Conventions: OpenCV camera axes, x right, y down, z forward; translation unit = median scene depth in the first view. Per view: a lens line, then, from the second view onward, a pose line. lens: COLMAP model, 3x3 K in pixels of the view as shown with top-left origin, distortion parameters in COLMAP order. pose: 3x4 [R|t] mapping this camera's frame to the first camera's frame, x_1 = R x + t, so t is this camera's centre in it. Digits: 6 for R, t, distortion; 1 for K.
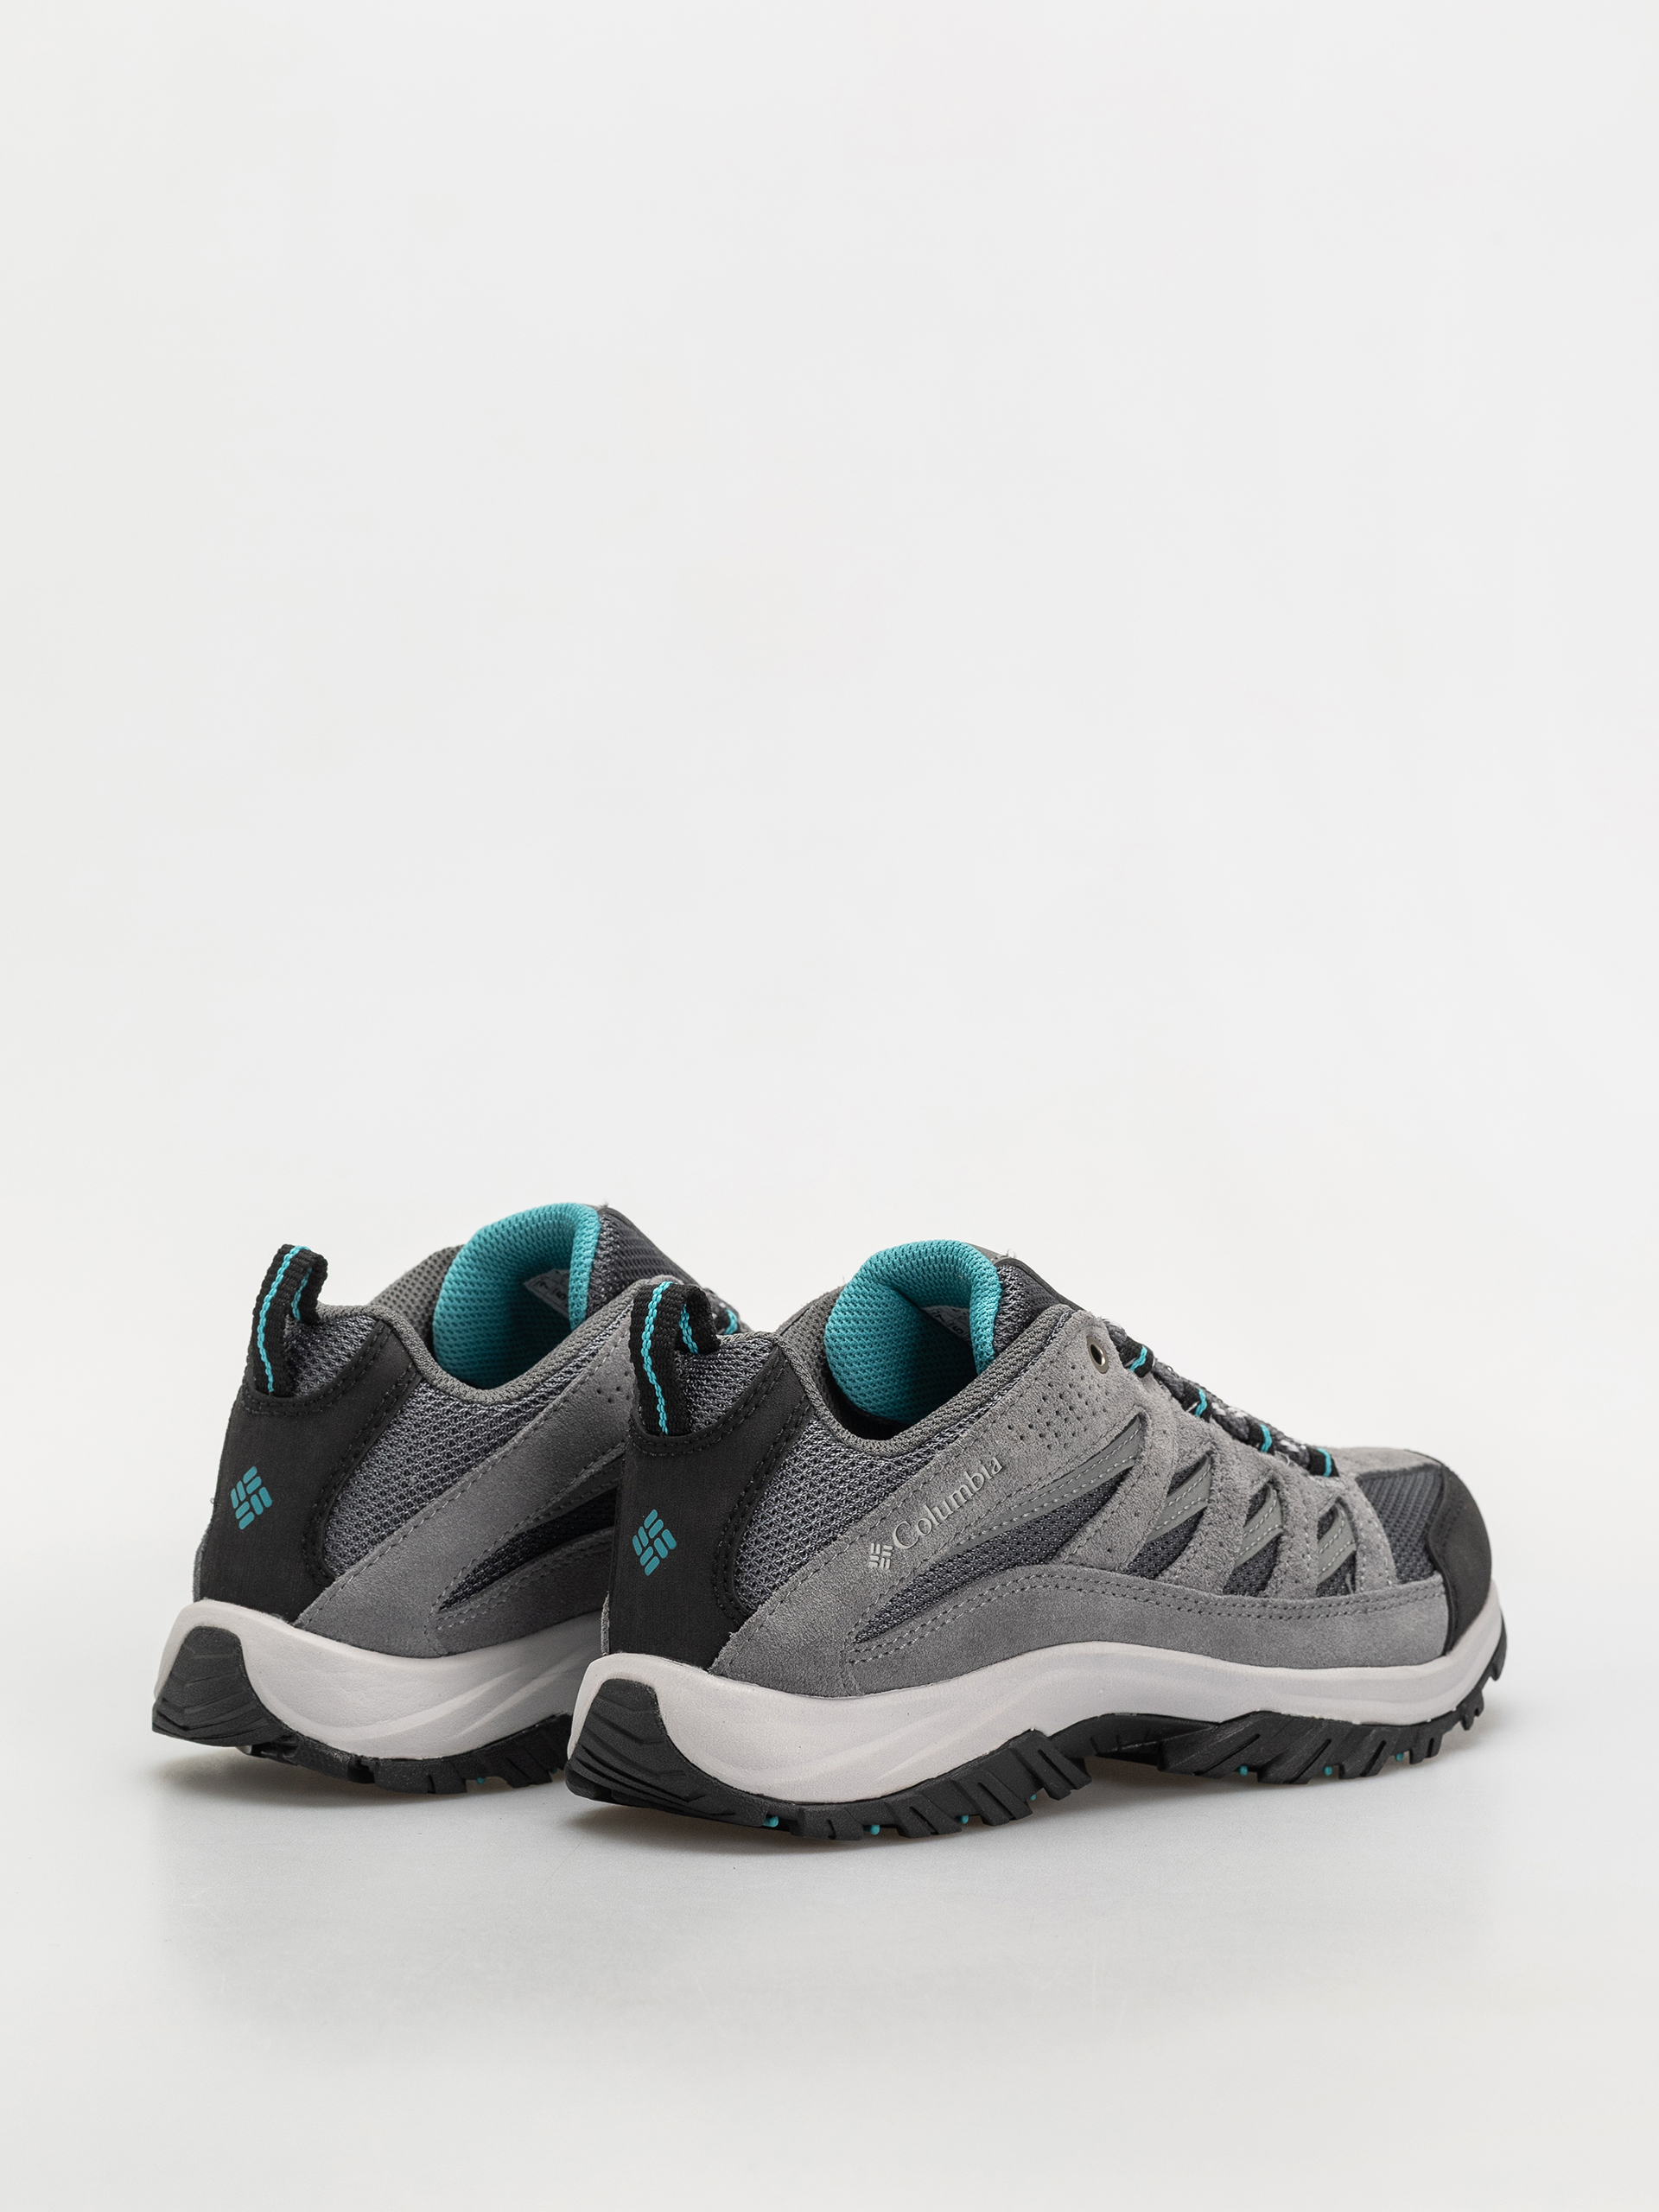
lens RADIAL K [[6815.5, 0, 829.5], [0, 6815.5, 1106.0], [0, 0, 1]] dist [-0.493442, 20.769227]
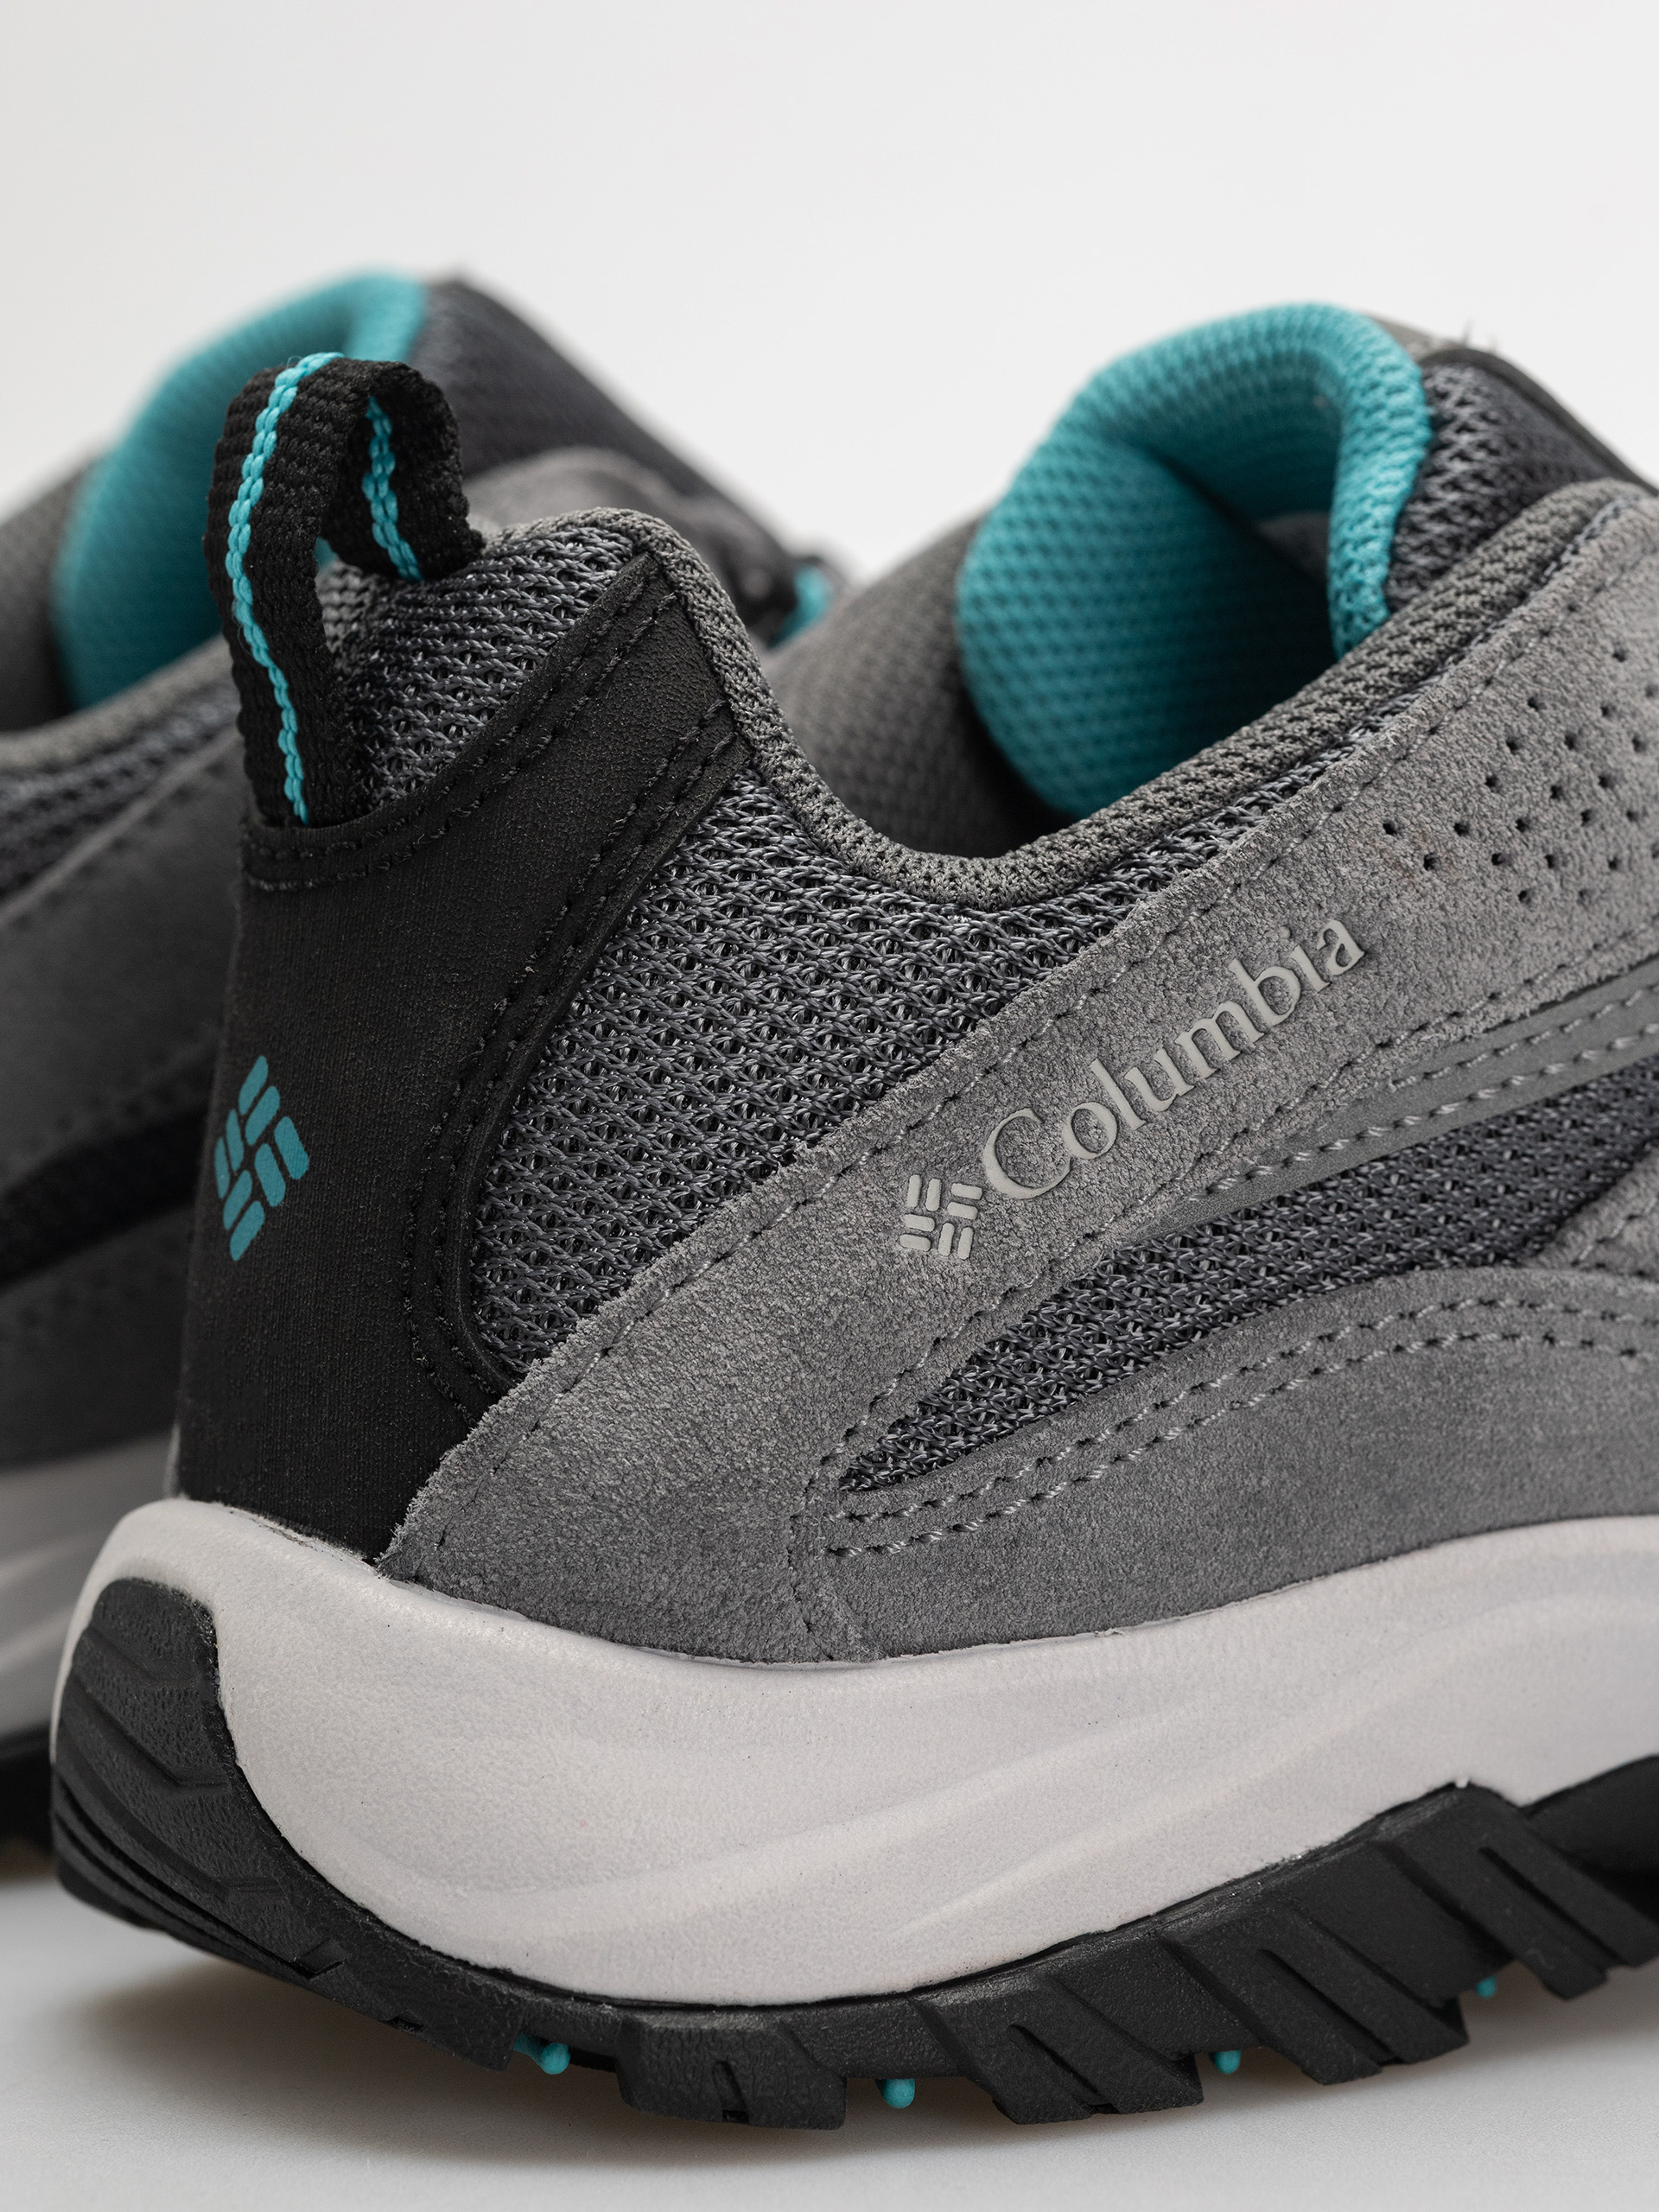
lens RADIAL K [[6815.5, 0, 829.5], [0, 6815.5, 1106.0], [0, 0, 1]] dist [-0.493442, 20.769227]
pose [[0.978835, 0.022931, -0.203364, 0.065847], [-0.018126, 0.999512, 0.025459, 0.052812], [0.203848, -0.021234, 0.978772, 0.688077]]
